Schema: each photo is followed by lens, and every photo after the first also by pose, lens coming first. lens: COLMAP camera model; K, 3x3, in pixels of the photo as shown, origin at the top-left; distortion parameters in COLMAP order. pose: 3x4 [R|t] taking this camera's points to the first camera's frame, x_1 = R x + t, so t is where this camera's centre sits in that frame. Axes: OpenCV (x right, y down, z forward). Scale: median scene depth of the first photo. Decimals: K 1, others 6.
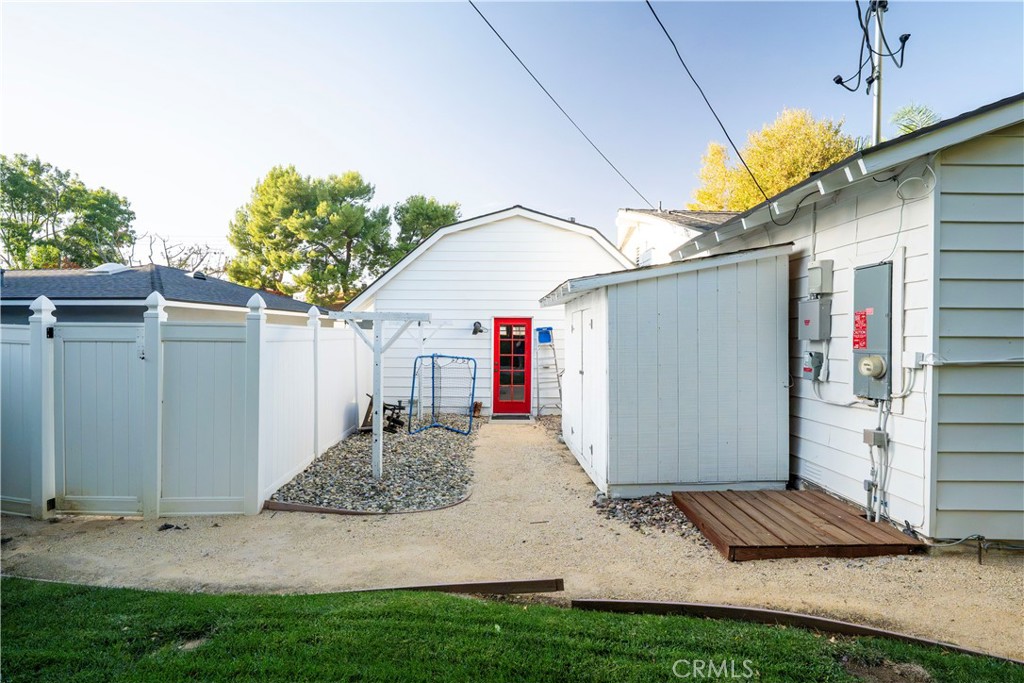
lens RADIAL K [[490.4, 0, 512.0], [0, 490.4, 341.5], [0, 0, 1]] dist [-0.000284, 0.000516]
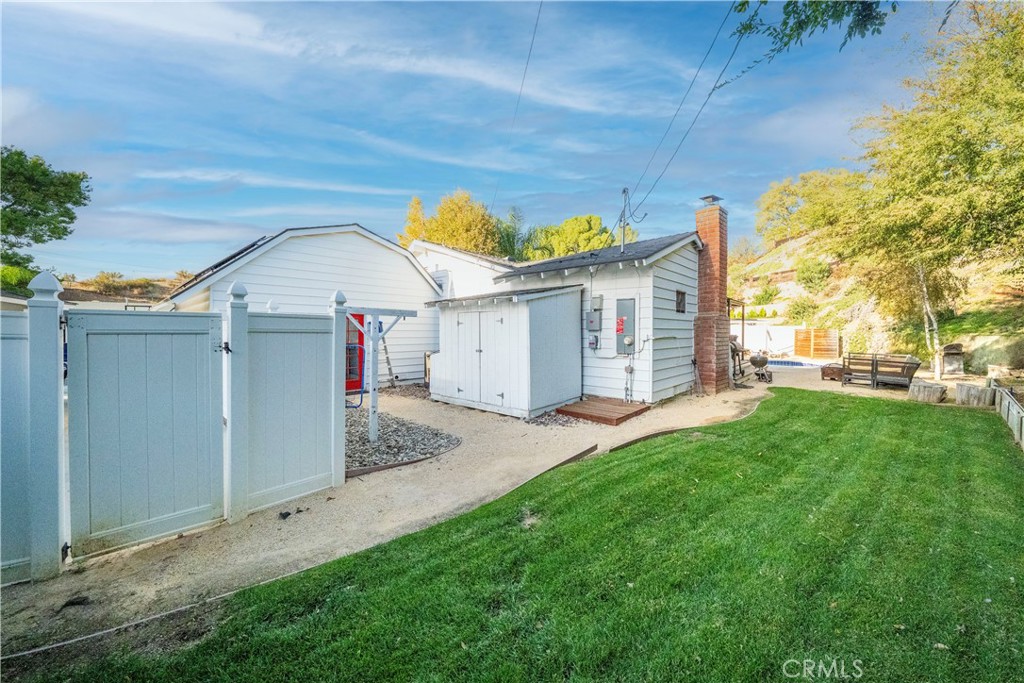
lens RADIAL K [[372.8, 0, 512.0], [0, 372.8, 341.5], [0, 0, 1]] dist [-0.010493, -0.000047]
pose [[0.681142, -0.023633, 0.731769, -0.888362], [0.006780, 0.999640, 0.025974, 0.002321], [-0.732120, -0.012730, 0.681057, 0.130265]]
